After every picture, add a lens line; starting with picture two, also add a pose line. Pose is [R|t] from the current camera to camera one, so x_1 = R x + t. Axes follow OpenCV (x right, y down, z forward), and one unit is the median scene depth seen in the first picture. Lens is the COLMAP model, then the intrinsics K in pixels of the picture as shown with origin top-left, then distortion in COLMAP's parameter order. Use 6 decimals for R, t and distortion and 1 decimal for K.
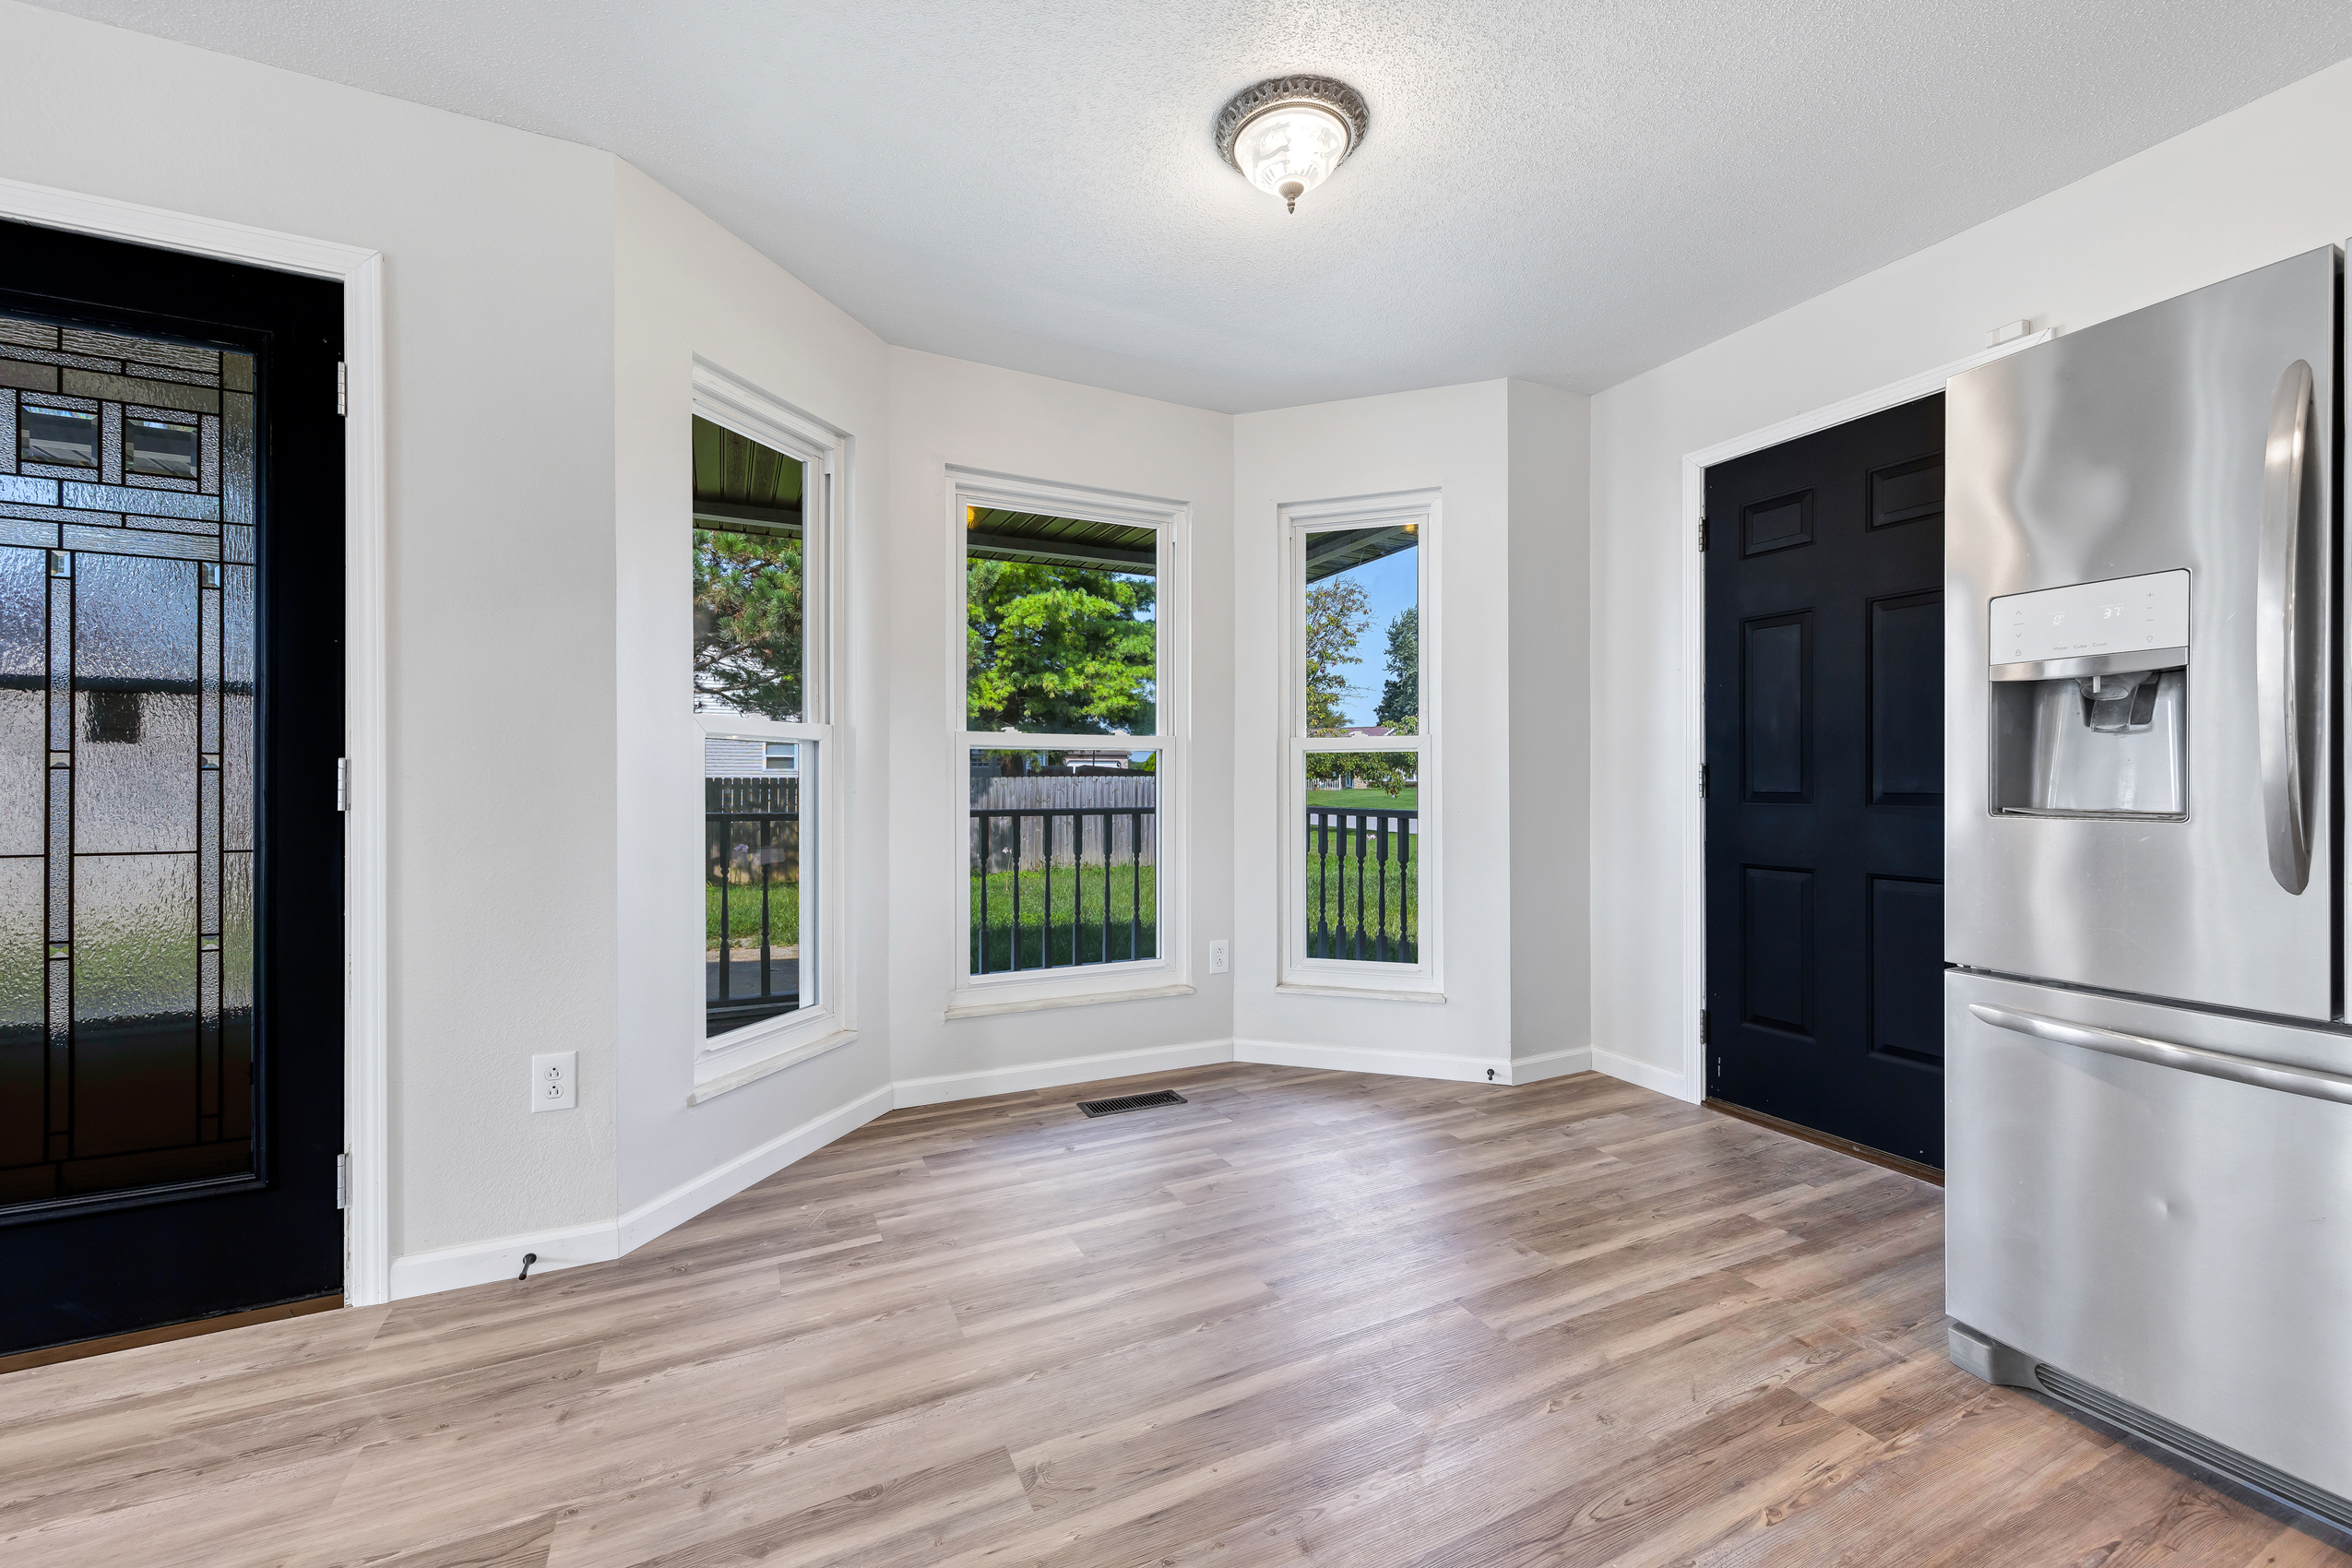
lens RADIAL K [[940.5, 0, 1183.3], [0, 940.5, 780.7], [0, 0, 1]] dist [0.009264, -0.002294]
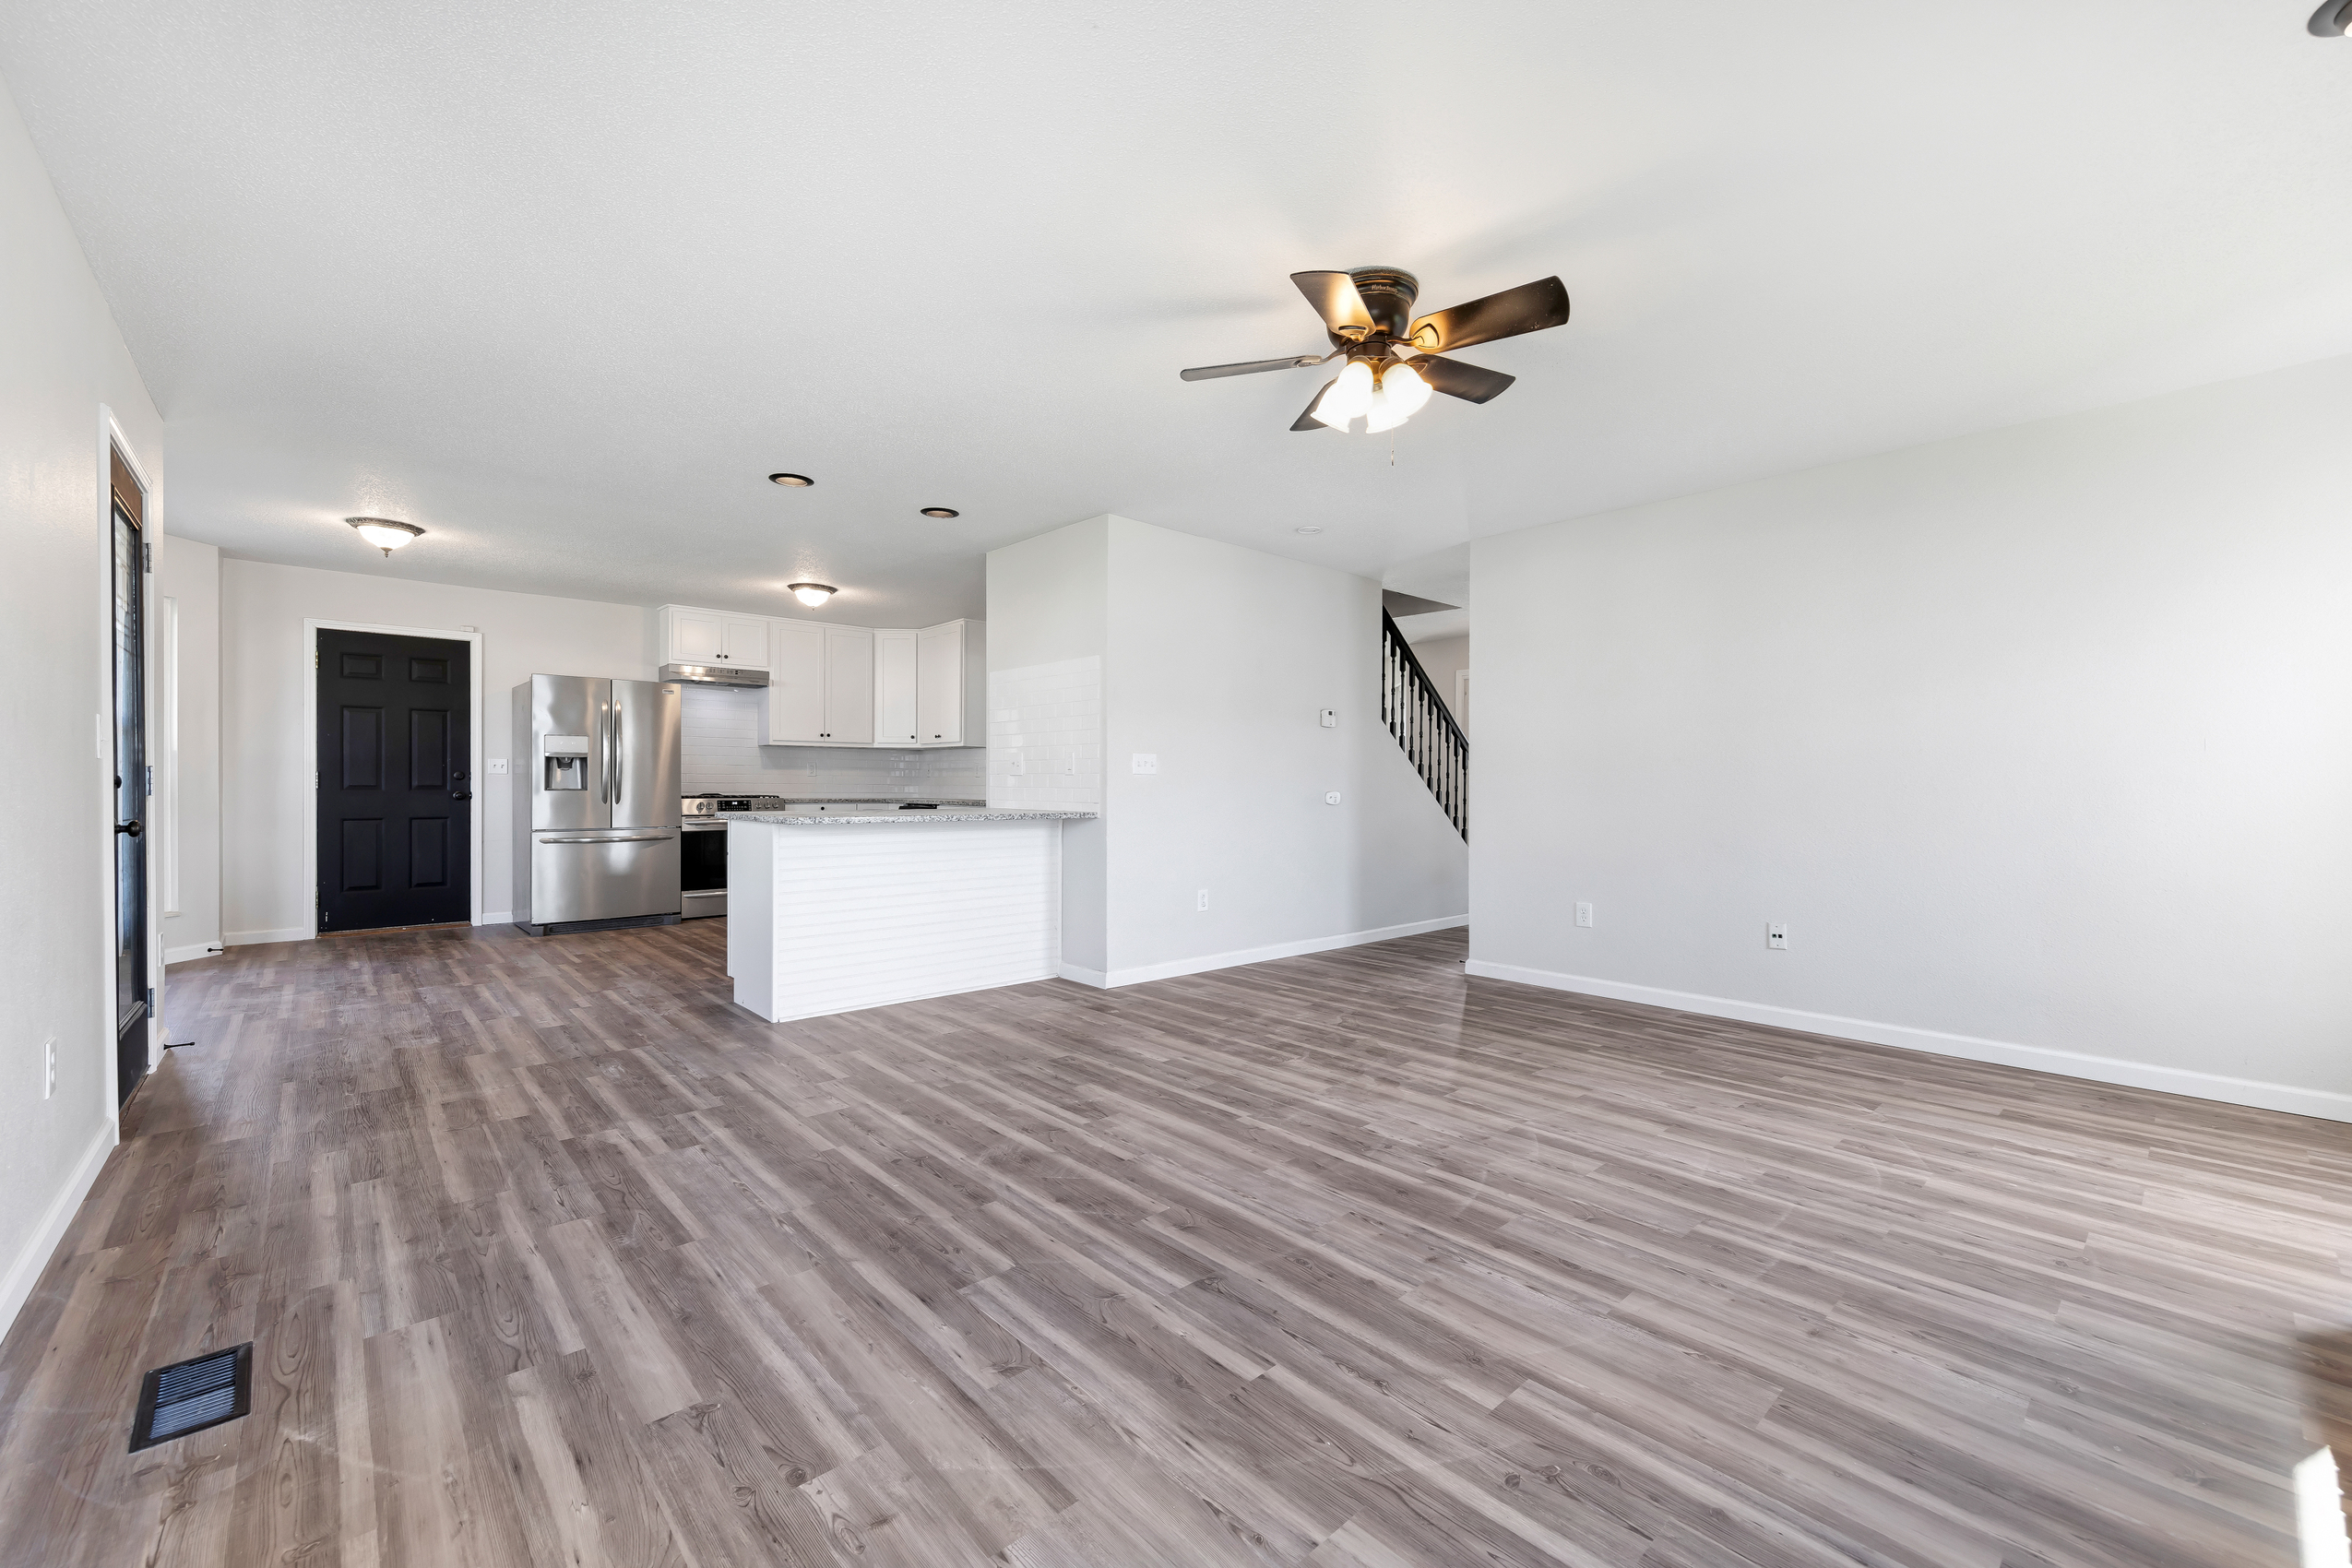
lens RADIAL K [[940.5, 0, 1174.7], [0, 940.5, 793.3], [0, 0, 1]] dist [0.009264, -0.002294]
pose [[-0.278465, -0.009451, 0.960400, -2.935053], [-0.005211, 0.999952, 0.008329, 0.002202], [-0.960432, -0.002686, -0.278501, -0.337237]]
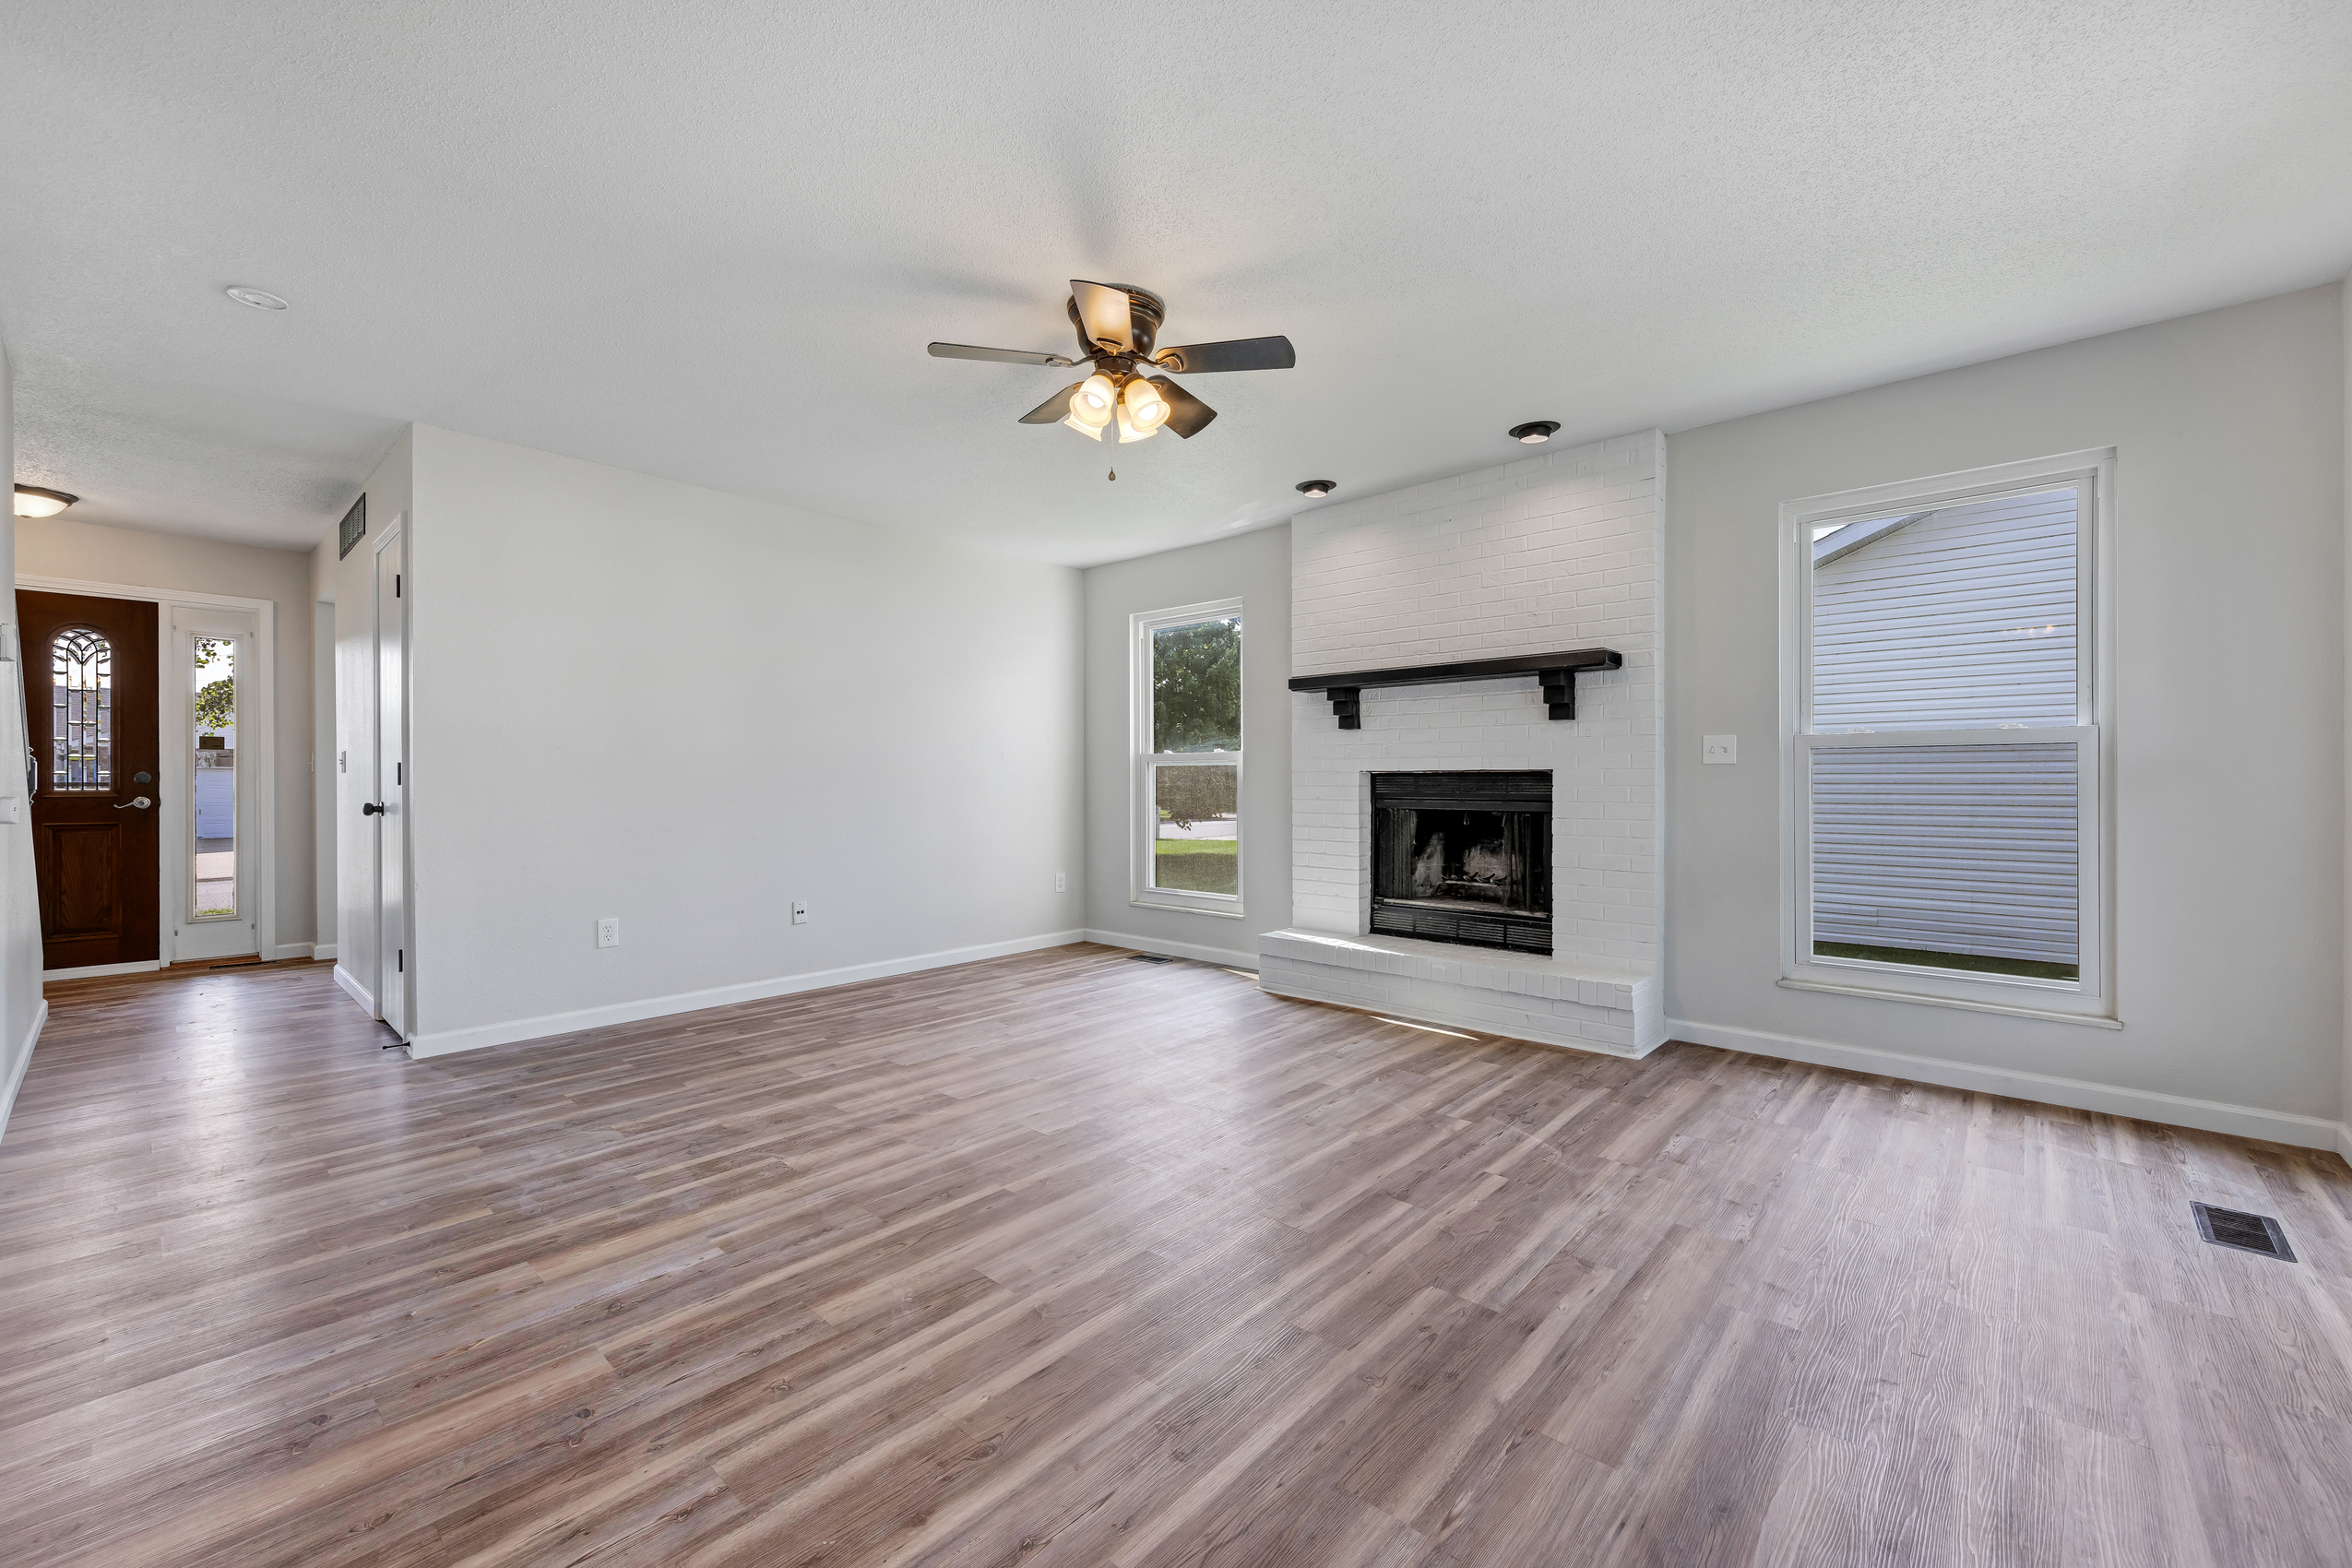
lens RADIAL K [[940.5, 0, 1177.8], [0, 940.5, 782.7], [0, 0, 1]] dist [0.009264, -0.002294]
pose [[-0.926283, 0.003634, -0.376811, -1.307685], [0.003408, 0.999993, 0.001266, 0.003101], [0.376813, -0.000111, -0.926289, 0.342797]]
